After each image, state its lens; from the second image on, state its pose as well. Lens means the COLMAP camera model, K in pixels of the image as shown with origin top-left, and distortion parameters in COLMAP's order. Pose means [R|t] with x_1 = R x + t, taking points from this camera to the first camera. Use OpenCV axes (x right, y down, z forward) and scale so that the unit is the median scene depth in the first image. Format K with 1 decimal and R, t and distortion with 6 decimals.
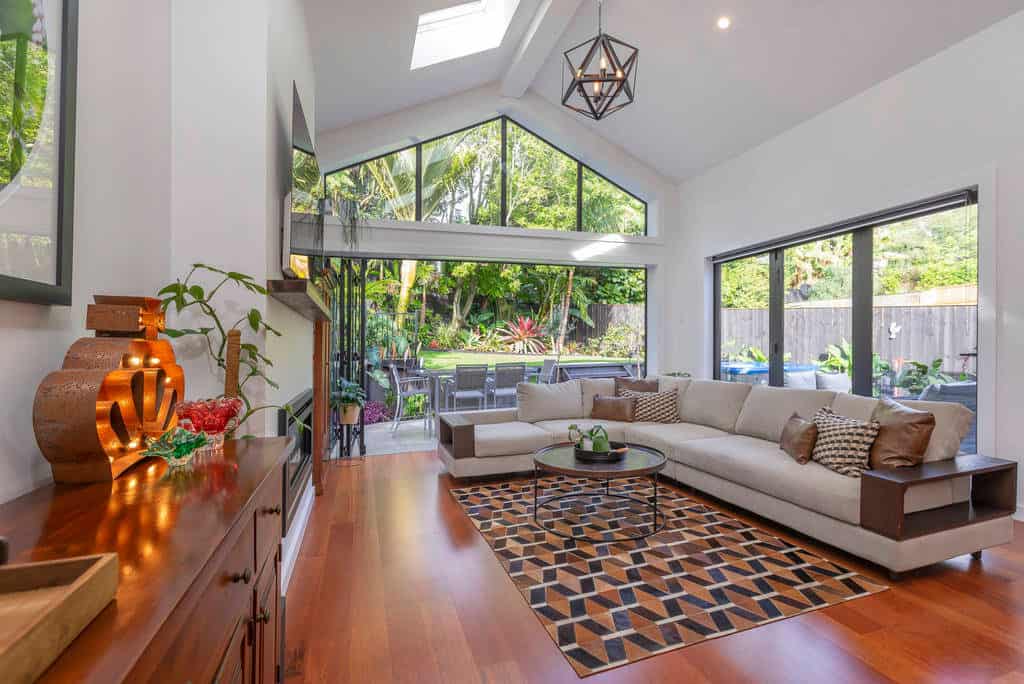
lens RADIAL K [[457.0, 0, 510.8], [0, 457.0, 346.8], [0, 0, 1]] dist [-0.001825, -0.000343]
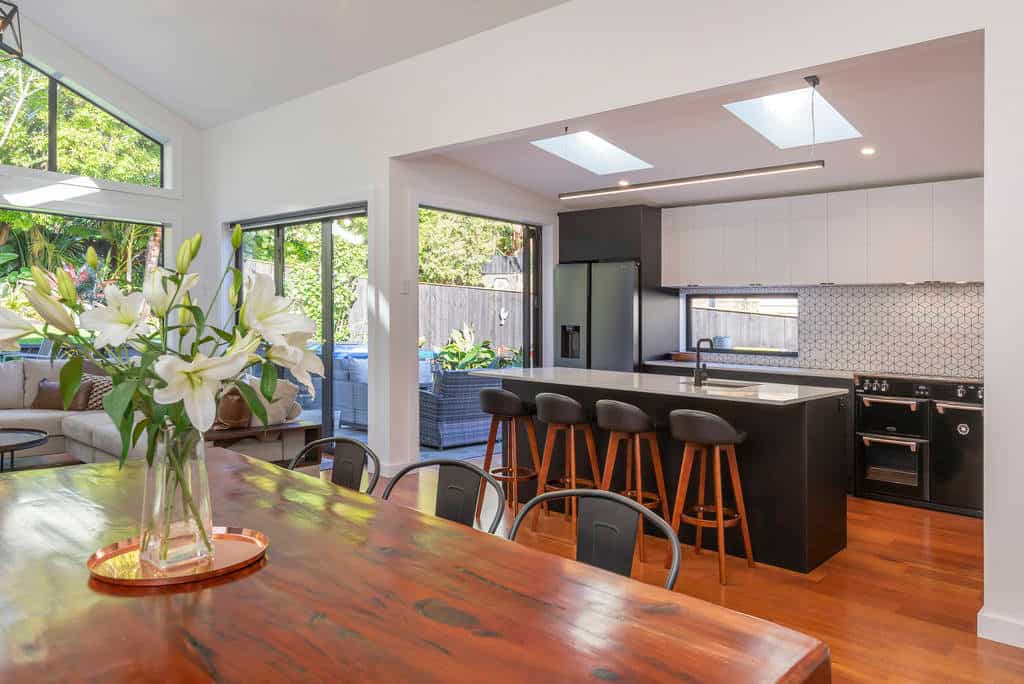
lens RADIAL K [[713.0, 0, 513.1], [0, 713.0, 342.4], [0, 0, 1]] dist [0.043363, -0.003431]
pose [[0.877455, 0.030573, 0.478684, 0.161067], [-0.046390, 0.998697, 0.021250, -0.015036], [-0.477411, -0.040852, 0.877730, -0.284896]]
